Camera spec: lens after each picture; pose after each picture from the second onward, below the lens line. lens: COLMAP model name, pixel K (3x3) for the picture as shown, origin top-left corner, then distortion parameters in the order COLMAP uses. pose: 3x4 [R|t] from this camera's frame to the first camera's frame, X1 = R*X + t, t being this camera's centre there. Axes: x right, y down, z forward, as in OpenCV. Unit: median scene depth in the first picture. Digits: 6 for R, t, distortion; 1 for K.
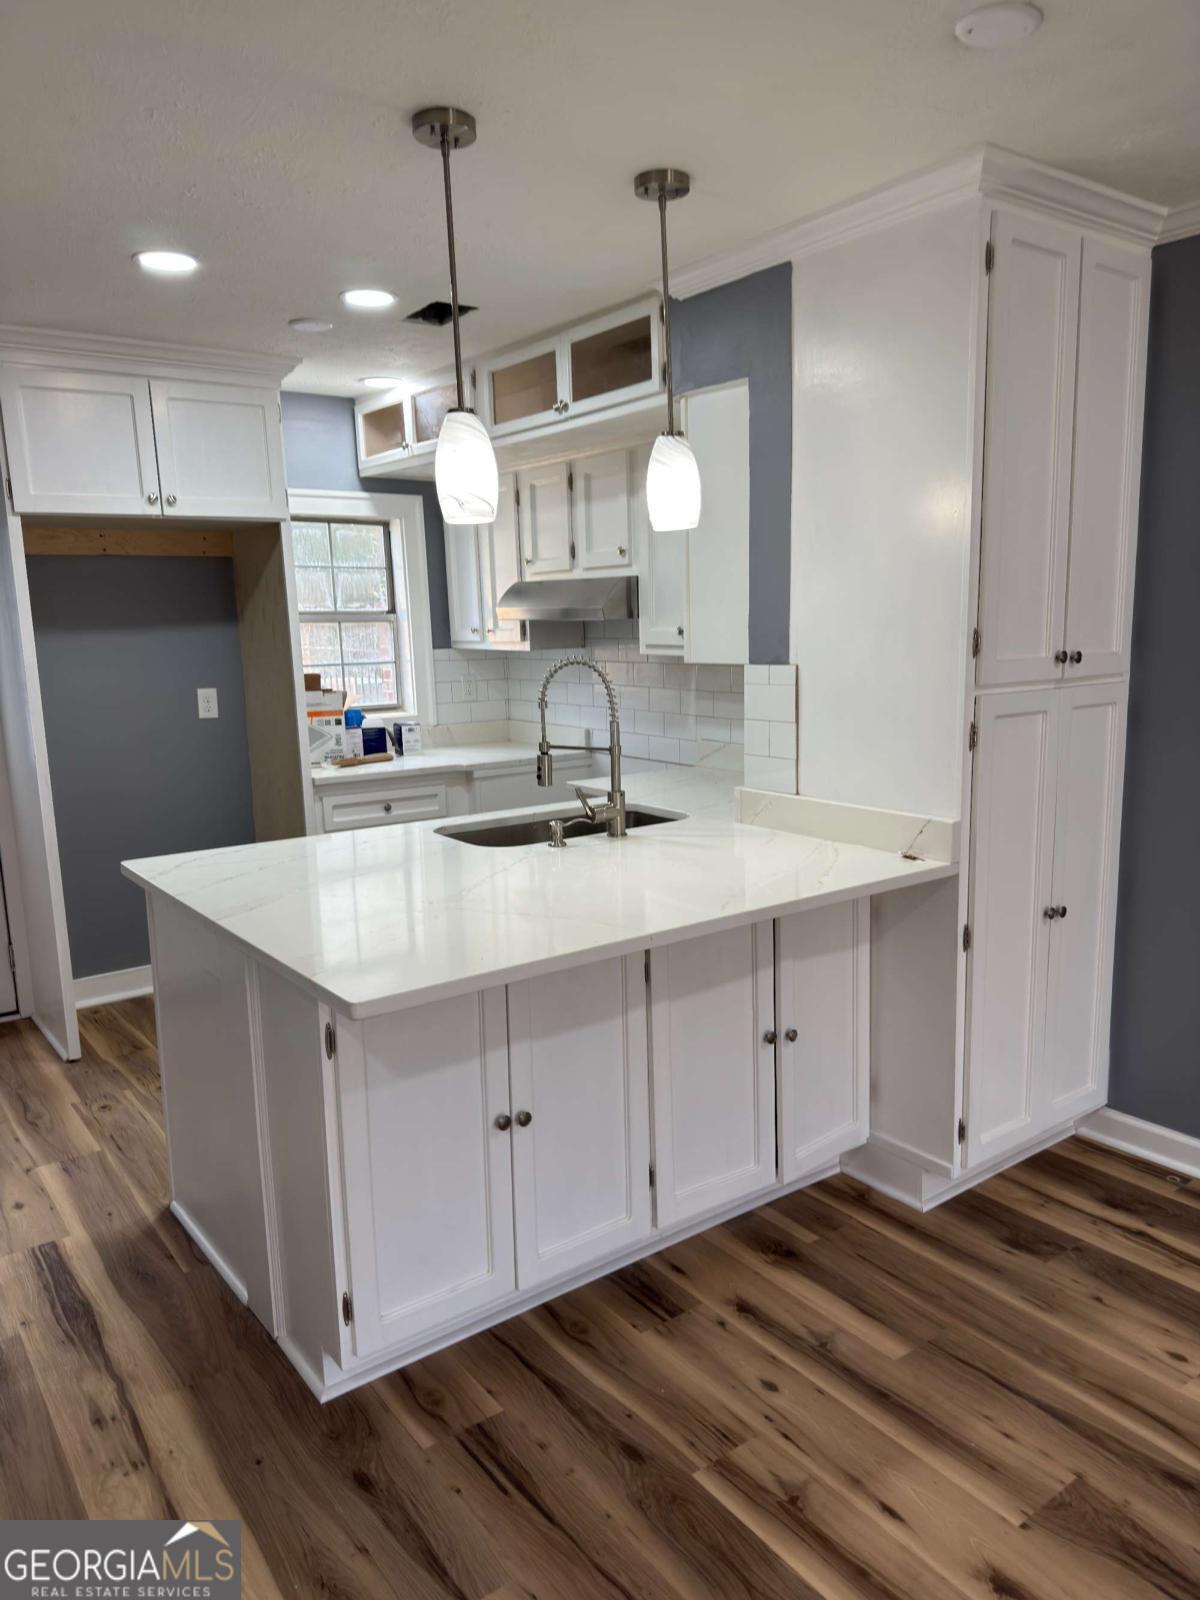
lens RADIAL K [[1125.6, 0, 593.5], [0, 1125.6, 821.9], [0, 0, 1]] dist [0.083768, -0.082889]
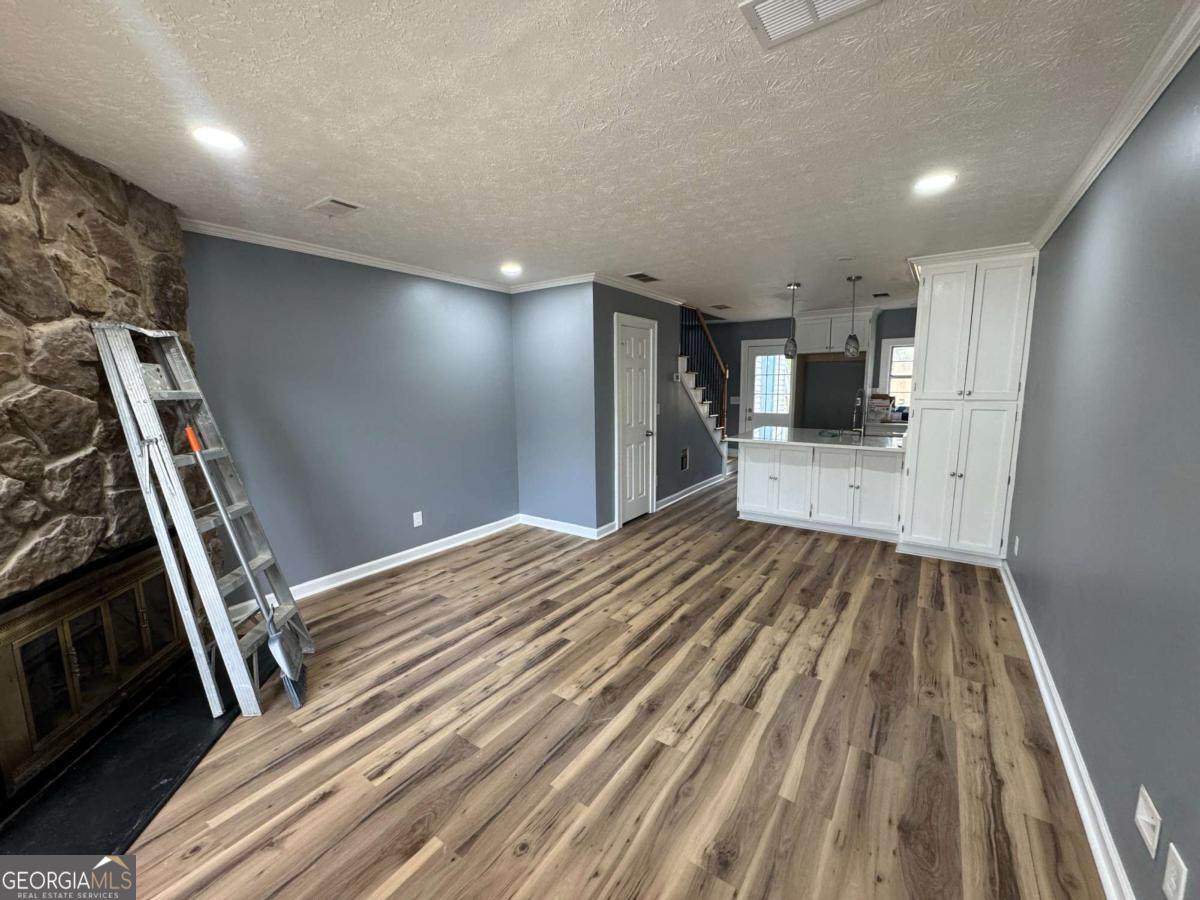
lens RADIAL K [[481.2, 0, 609.7], [0, 481.2, 448.5], [0, 0, 1]] dist [0.010201, 0.000133]
pose [[0.339727, 0.149148, -0.928623, 0.917461], [-0.173376, 0.980357, 0.094029, 0.035014], [0.924406, 0.129057, 0.358912, -0.250572]]
